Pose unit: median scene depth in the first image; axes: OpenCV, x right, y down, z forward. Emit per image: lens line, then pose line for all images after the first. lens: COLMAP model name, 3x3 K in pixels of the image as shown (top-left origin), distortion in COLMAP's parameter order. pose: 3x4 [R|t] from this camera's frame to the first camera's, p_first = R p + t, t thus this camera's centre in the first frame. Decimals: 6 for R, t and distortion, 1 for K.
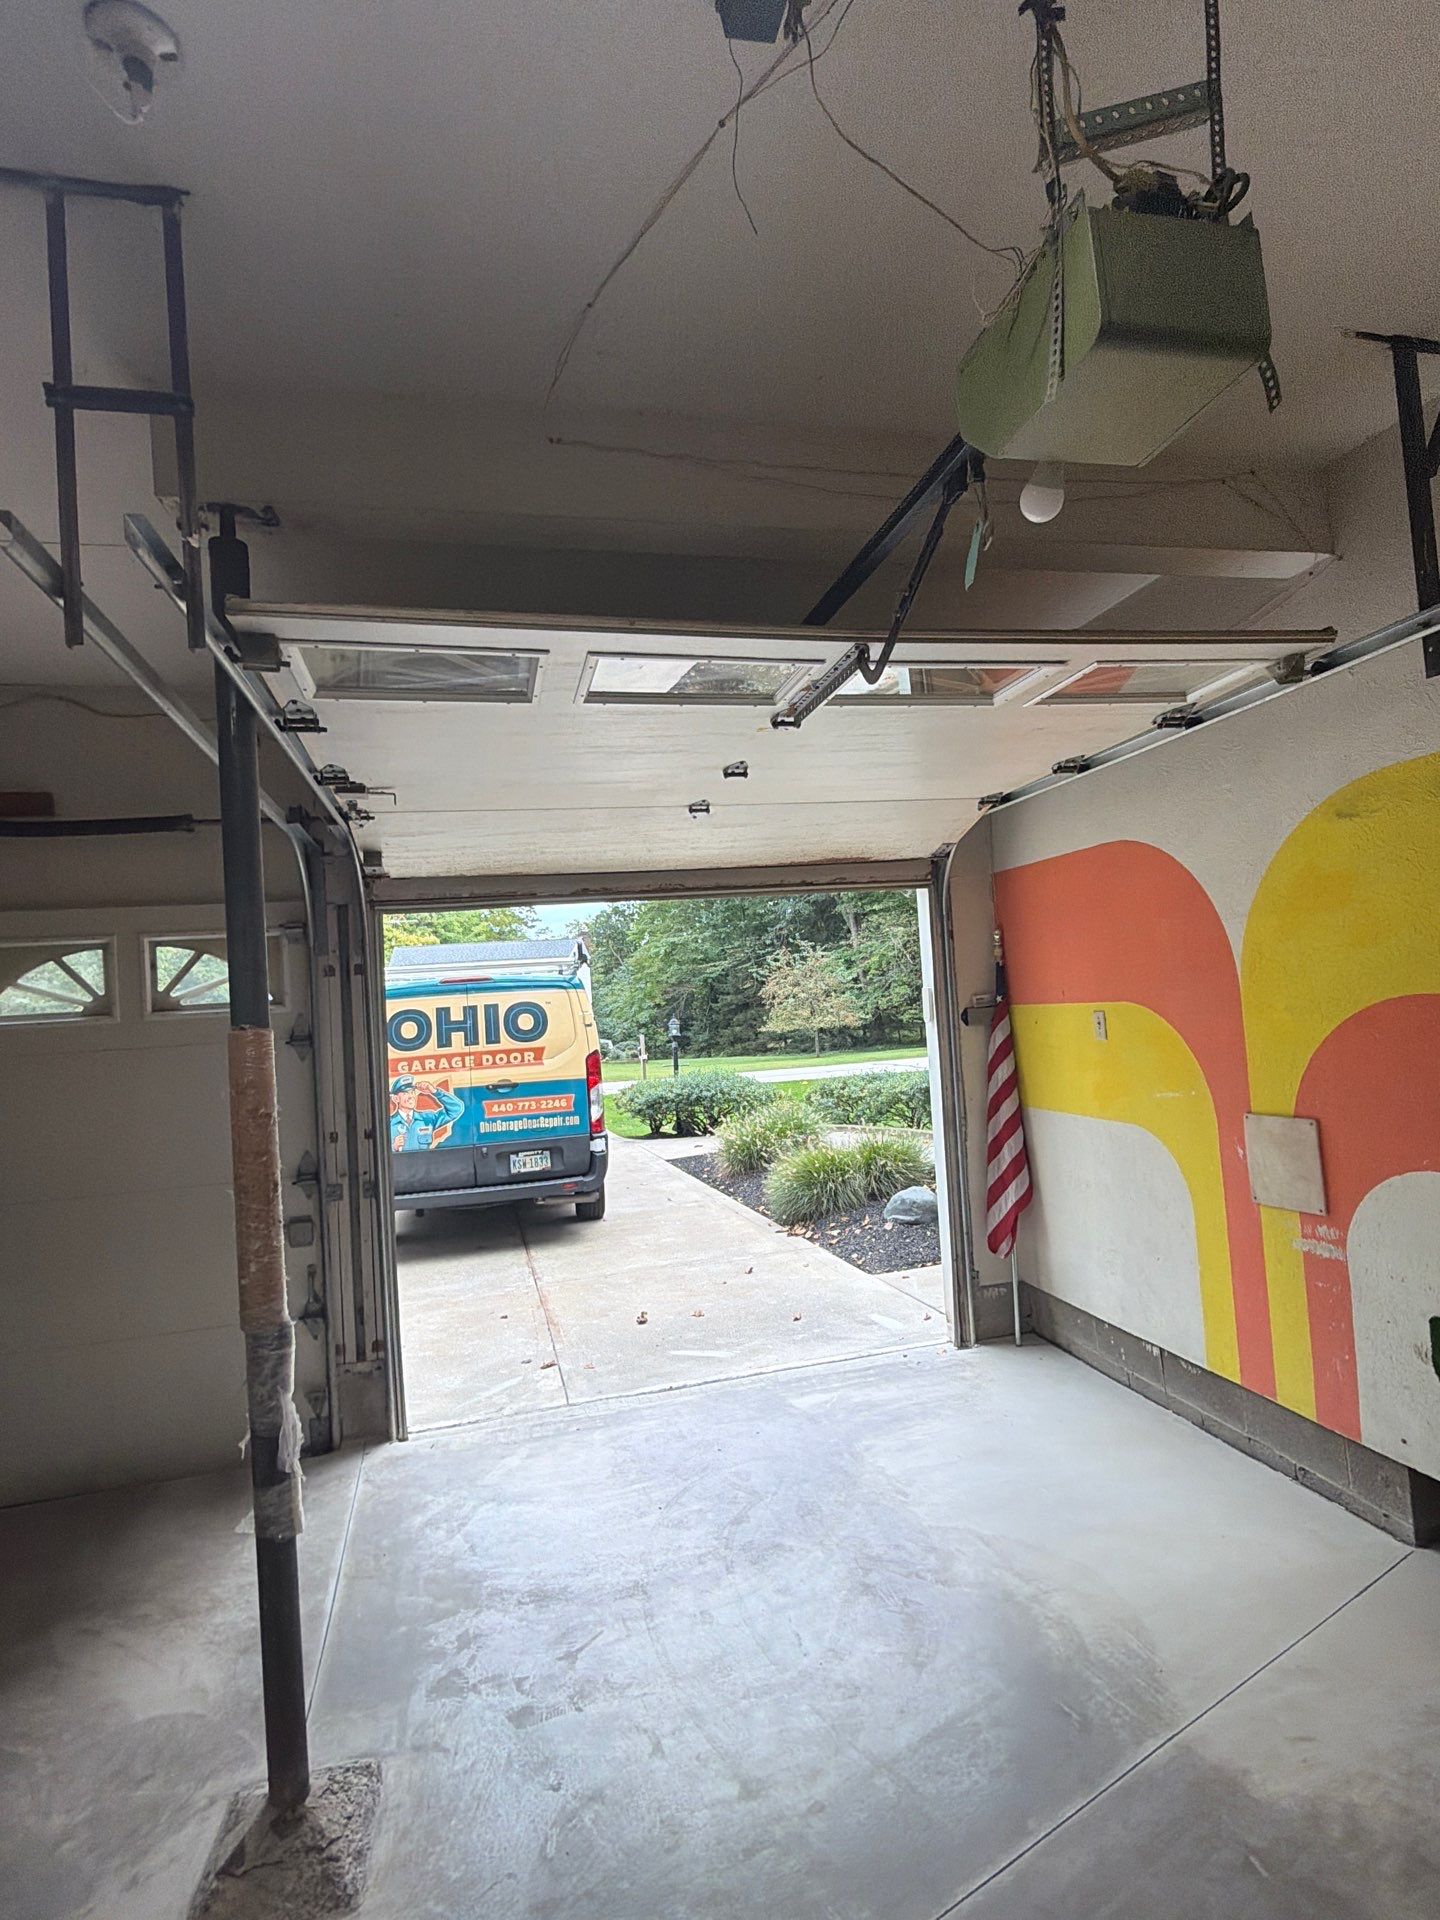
lens RADIAL K [[984.3, 0, 720.0], [0, 984.3, 960.0], [0, 0, 1]] dist [0.000315, -0.000287]
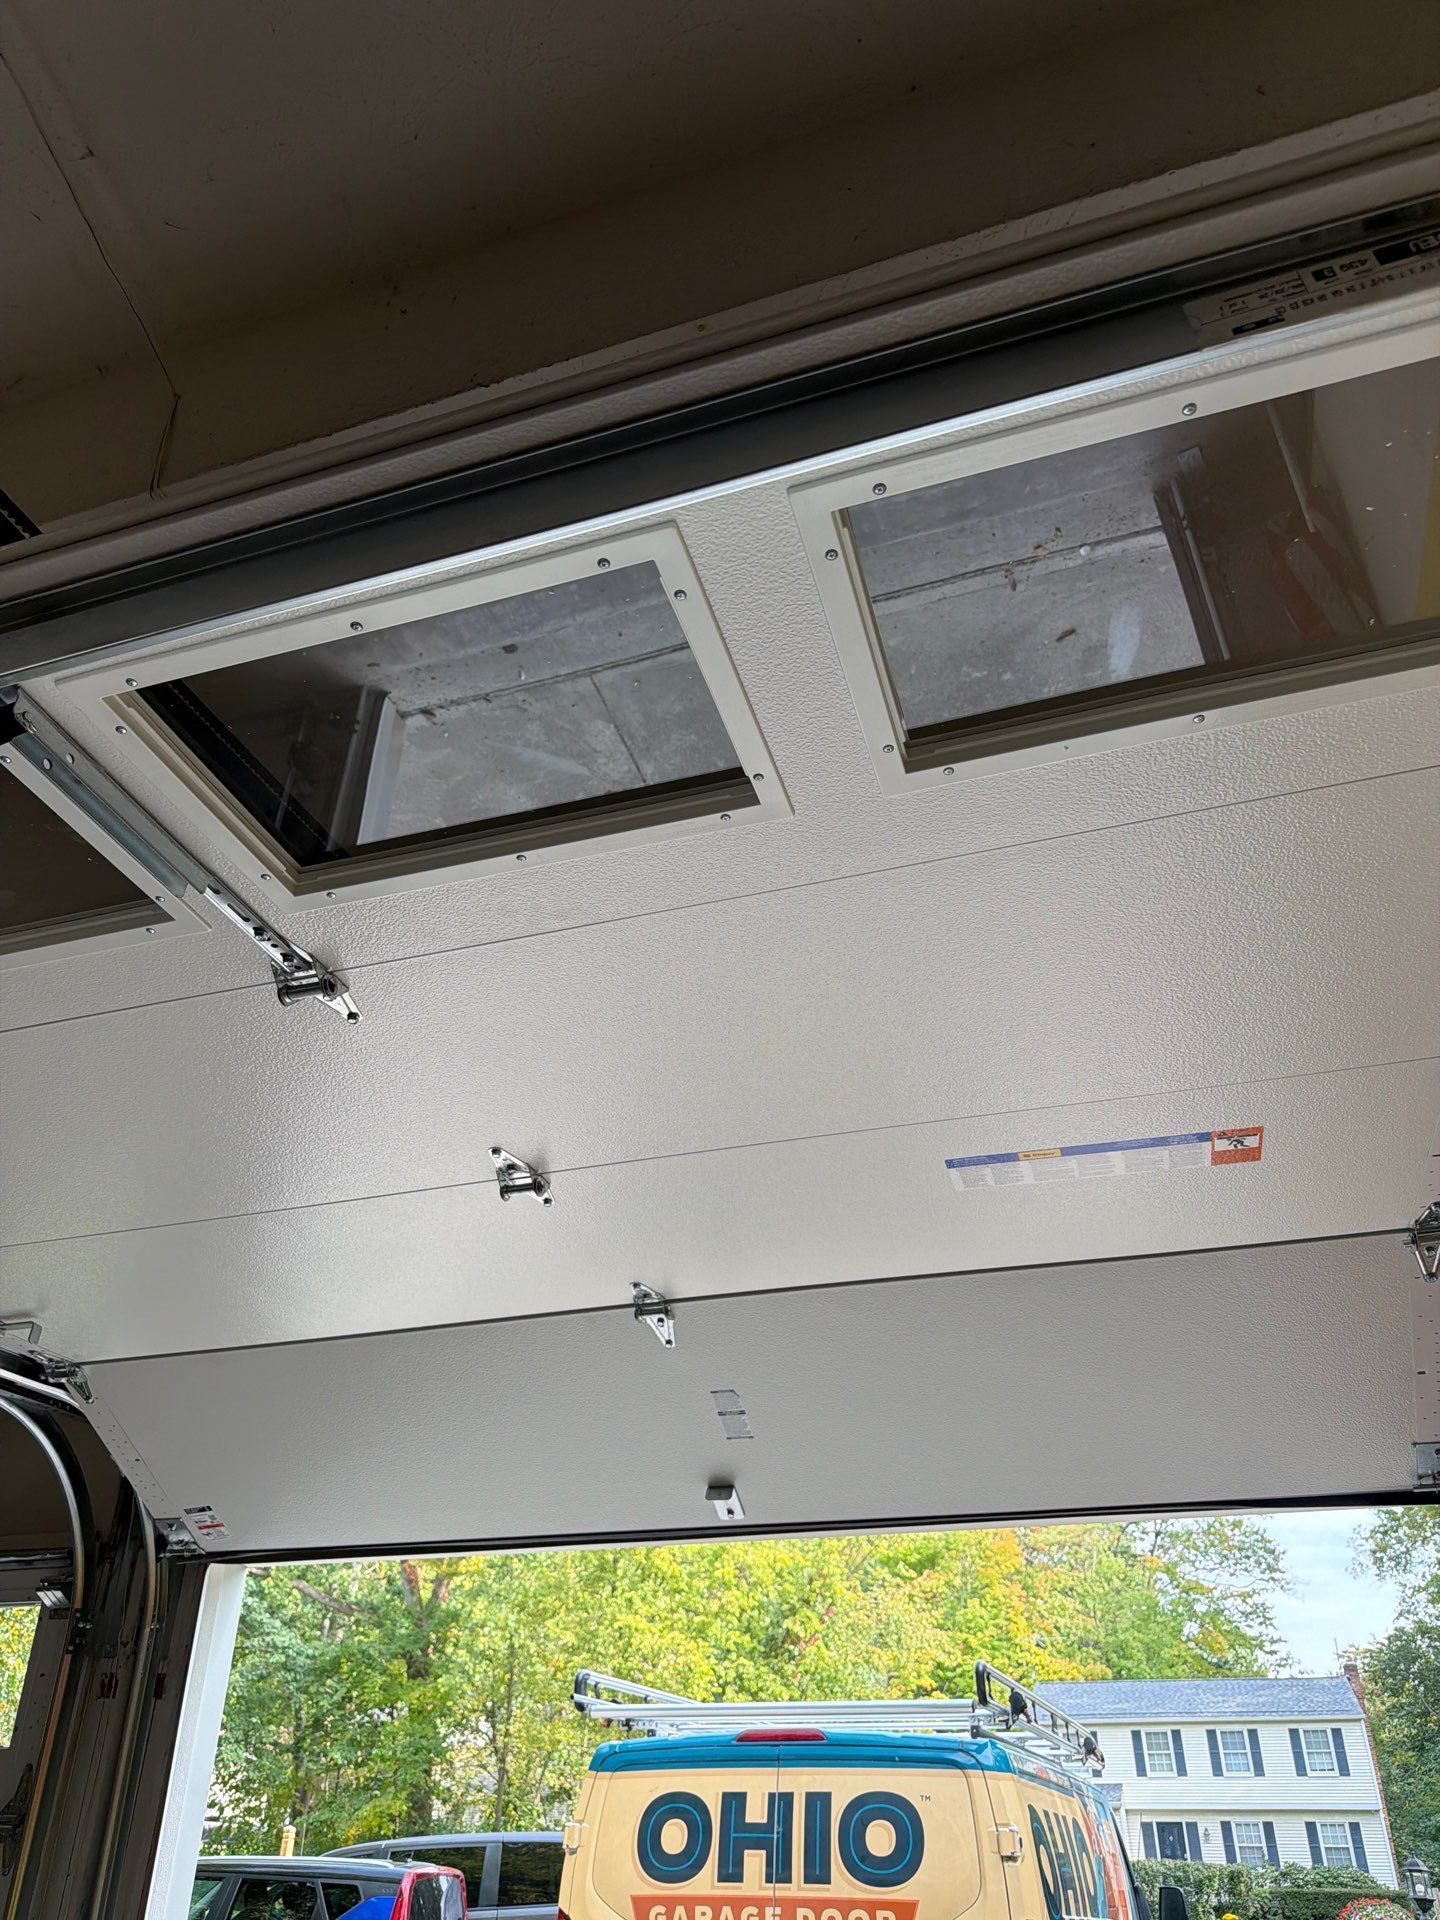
lens RADIAL K [[1387.2, 0, 720.0], [0, 1387.2, 960.0], [0, 0, 1]] dist [0.000060, -0.002901]
pose [[0.850507, -0.211075, -0.481752, 0.400982], [-0.043761, 0.884368, -0.464735, -0.003417], [0.524140, 0.416343, 0.742924, 0.575669]]
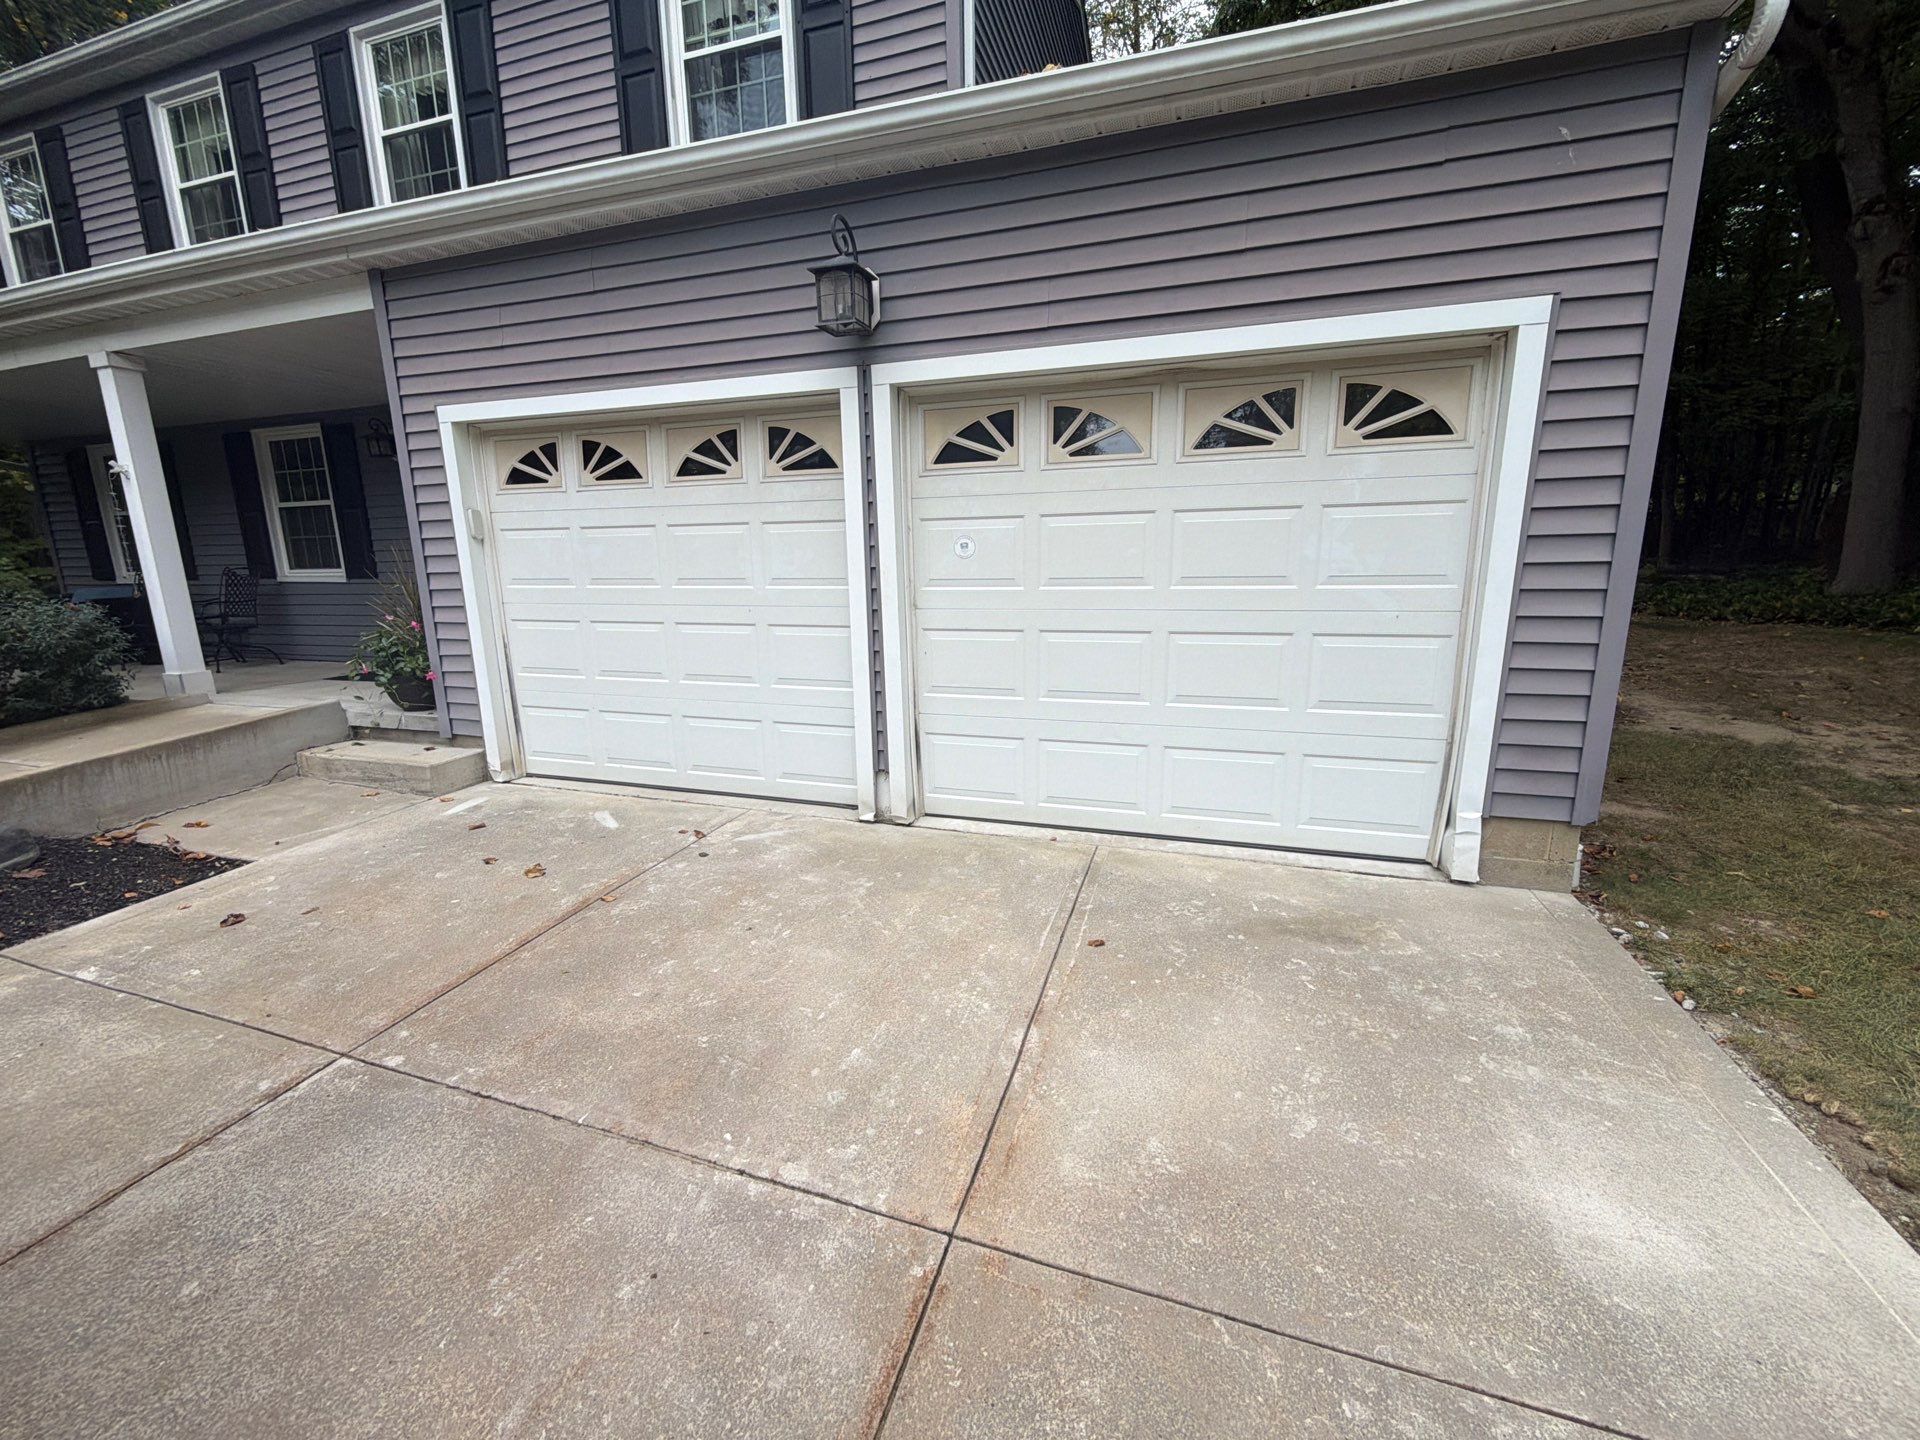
lens RADIAL K [[765.4, 0, 960.0], [0, 765.4, 720.0], [0, 0, 1]] dist [0.000218, 0.000075]
pose [[-0.850867, -0.025995, 0.524737, -1.231642], [0.051642, 0.989801, 0.132771, 0.288154], [-0.522836, 0.140069, -0.840847, 2.267665]]
